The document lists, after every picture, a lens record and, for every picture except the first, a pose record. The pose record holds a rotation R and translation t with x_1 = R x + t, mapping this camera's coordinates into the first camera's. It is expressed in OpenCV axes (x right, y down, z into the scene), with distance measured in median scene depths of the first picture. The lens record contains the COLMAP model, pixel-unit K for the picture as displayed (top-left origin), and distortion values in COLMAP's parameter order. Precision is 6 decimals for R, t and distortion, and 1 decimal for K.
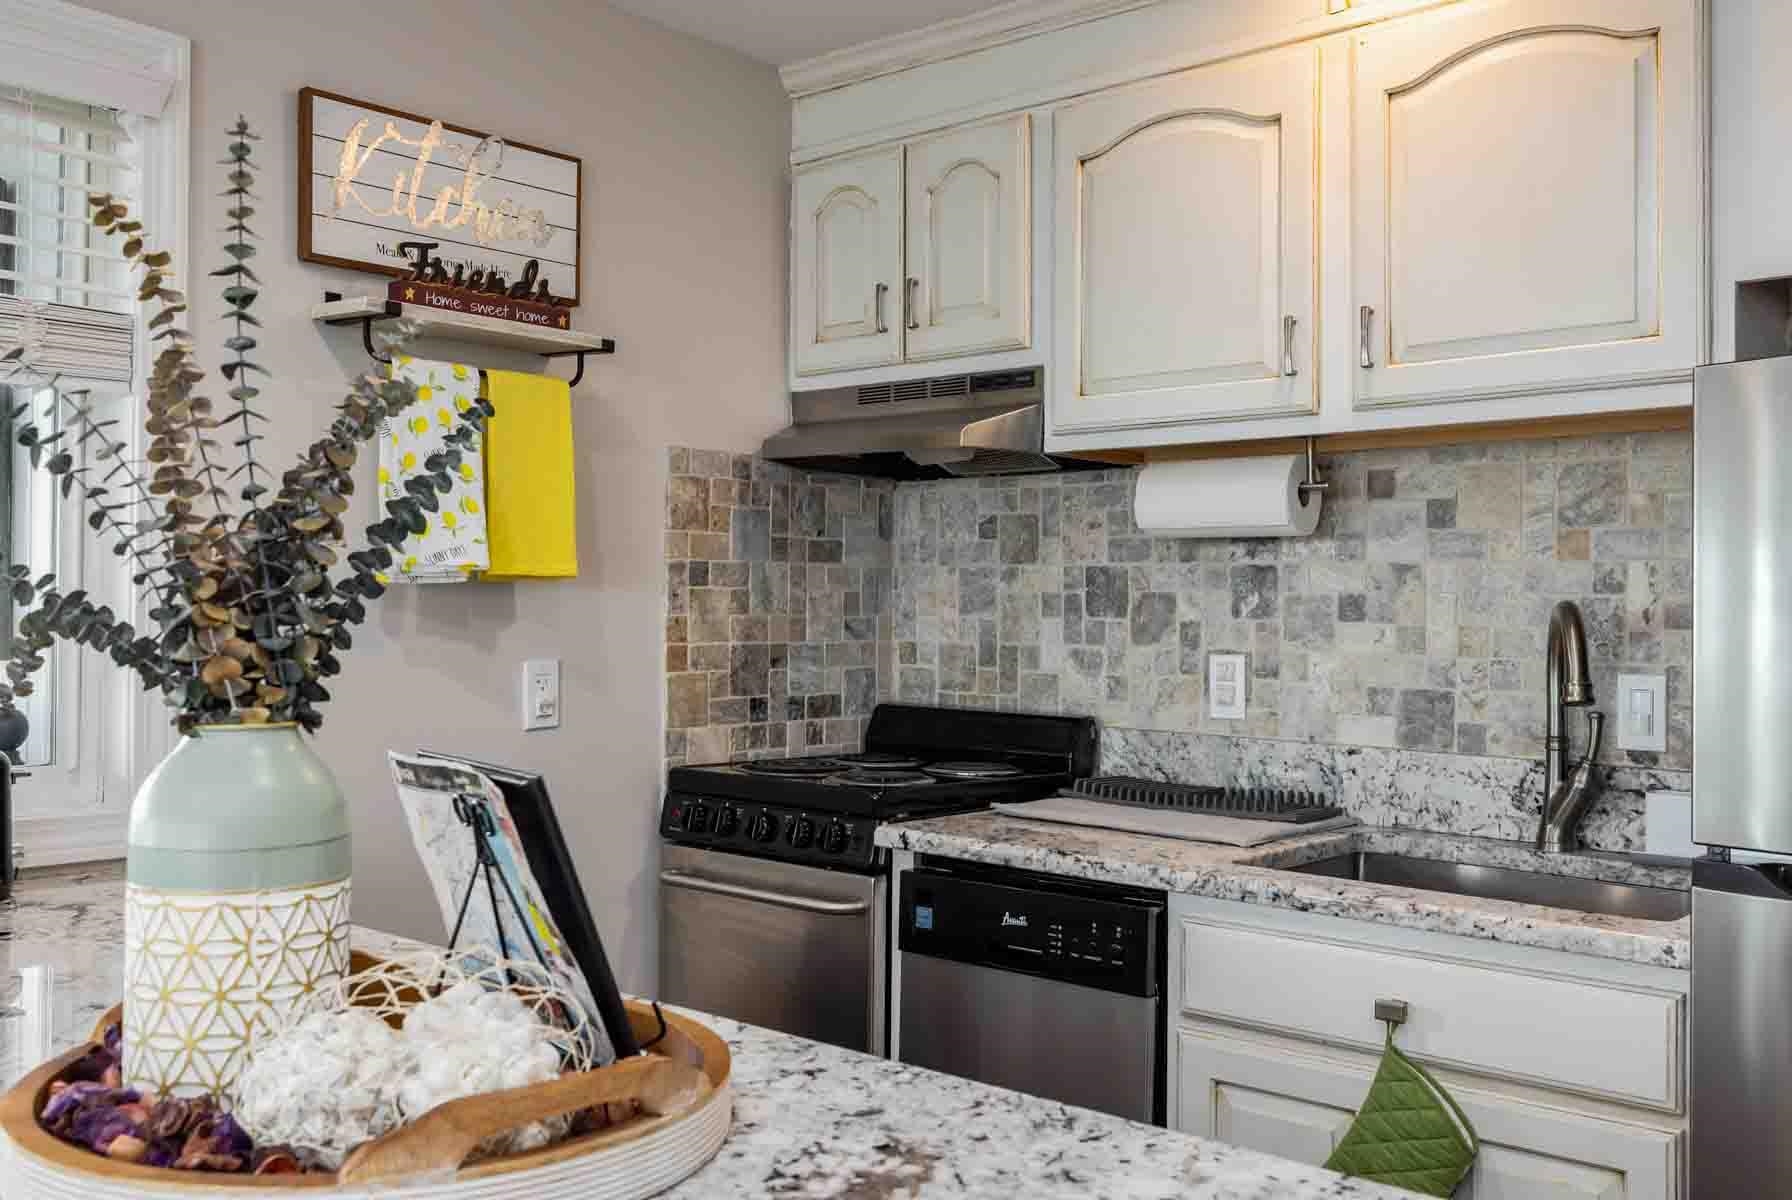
lens RADIAL K [[1588.5, 0, 888.3], [0, 1588.5, 581.1], [0, 0, 1]] dist [0.017170, 0.006384]
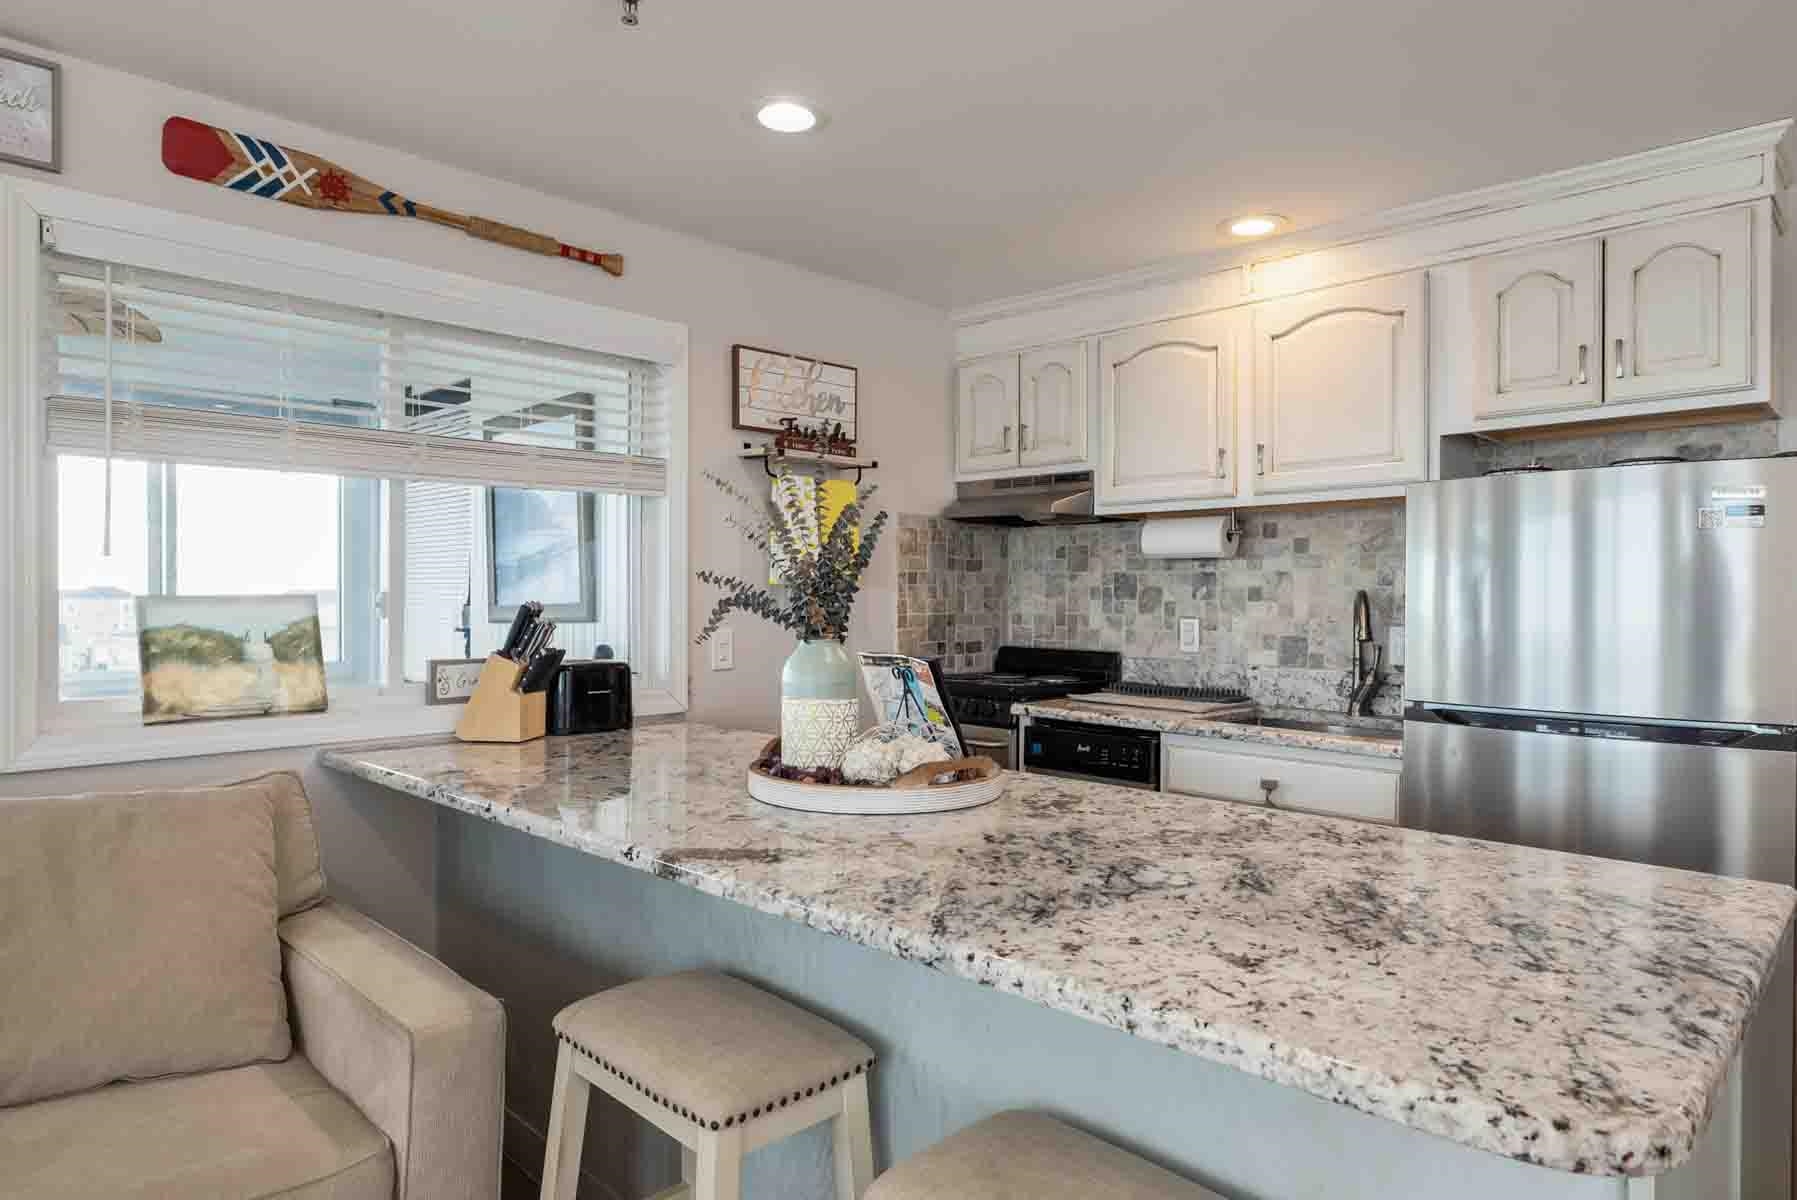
lens RADIAL K [[1061.1, 0, 894.0], [0, 1061.1, 599.3], [0, 0, 1]] dist [0.019416, -0.000645]
pose [[0.998144, -0.004518, -0.060723, -0.070125], [0.005801, 0.999763, 0.020977, -0.006621], [0.060614, -0.021291, 0.997934, -0.324807]]
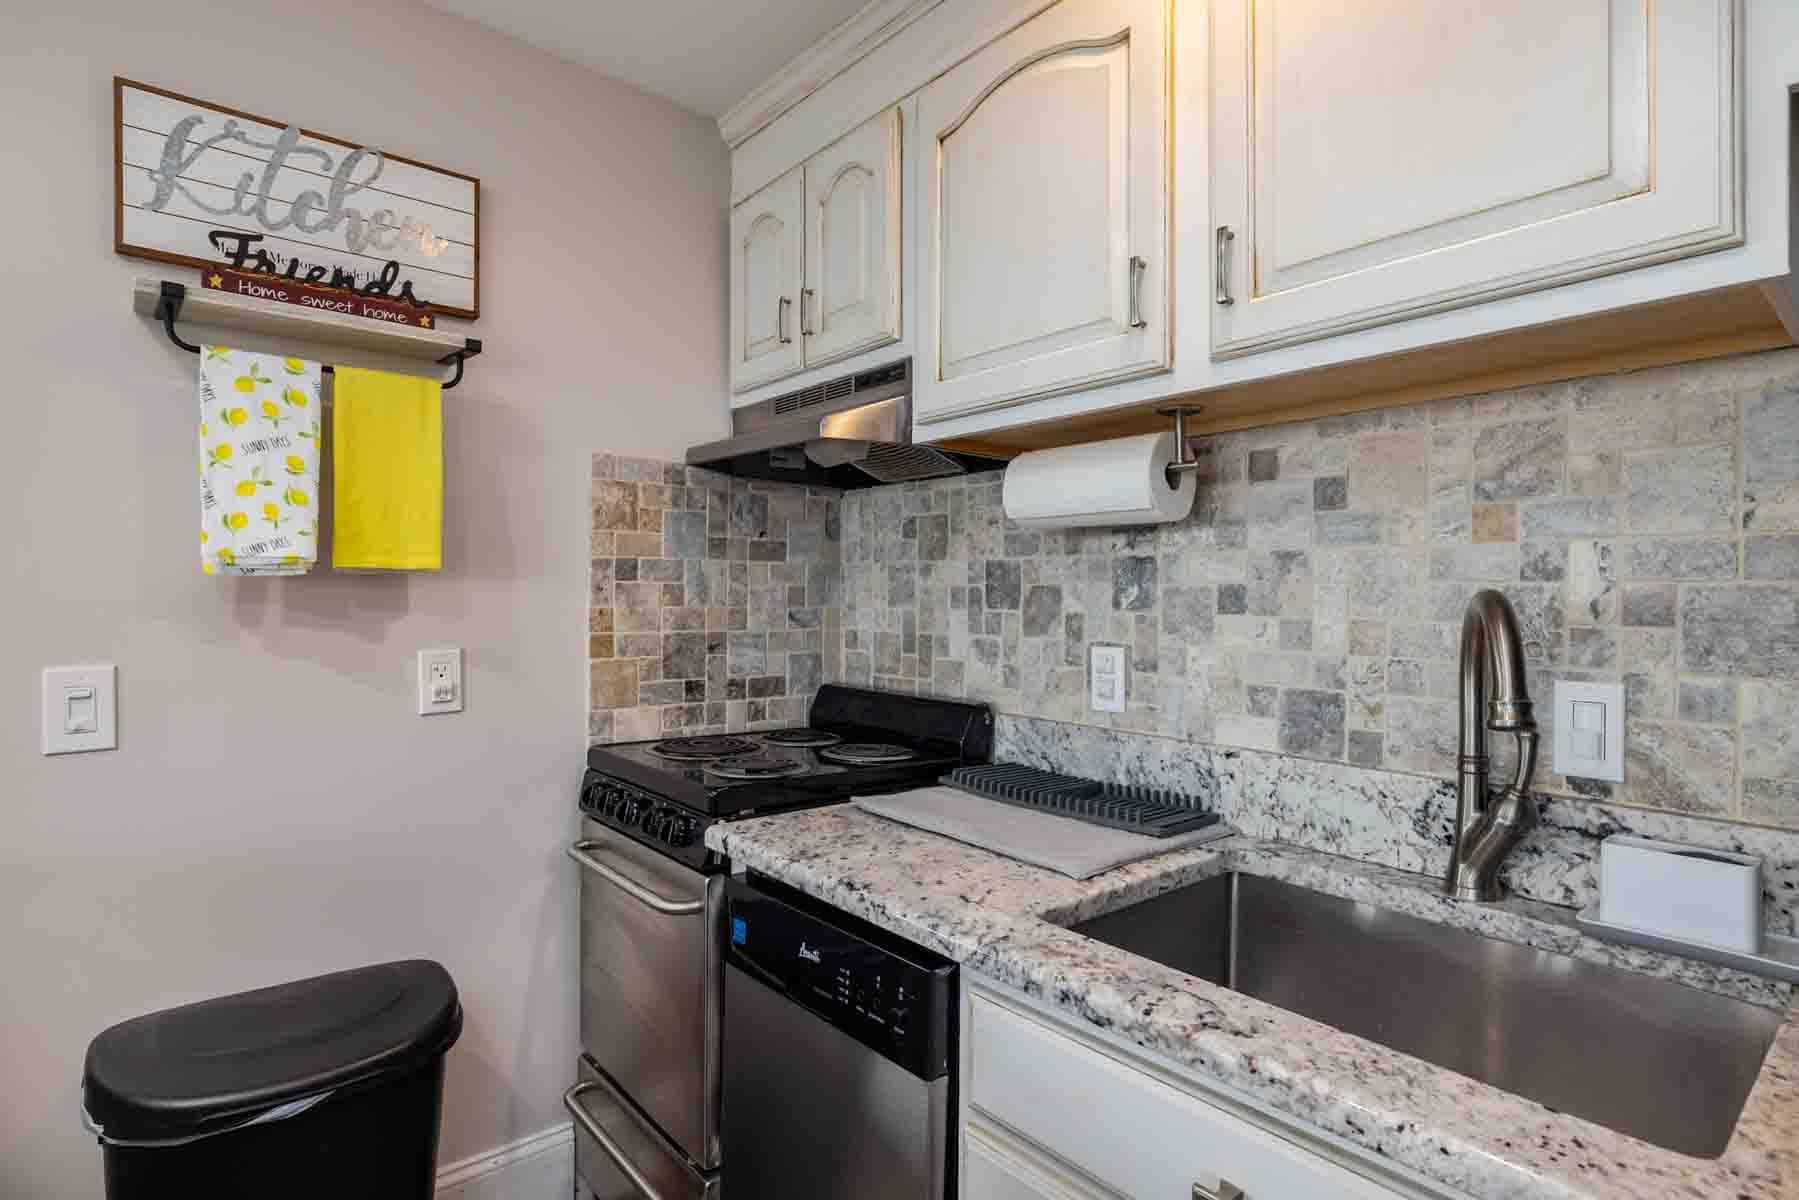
lens RADIAL K [[894.2, 0, 901.2], [0, 894.2, 595.1], [0, 0, 1]] dist [-0.001879, 0.000805]
pose [[0.988958, -0.001445, -0.148192, 0.179459], [0.002829, 0.999954, 0.009126, 0.008984], [0.148172, -0.009444, 0.988916, 0.458015]]
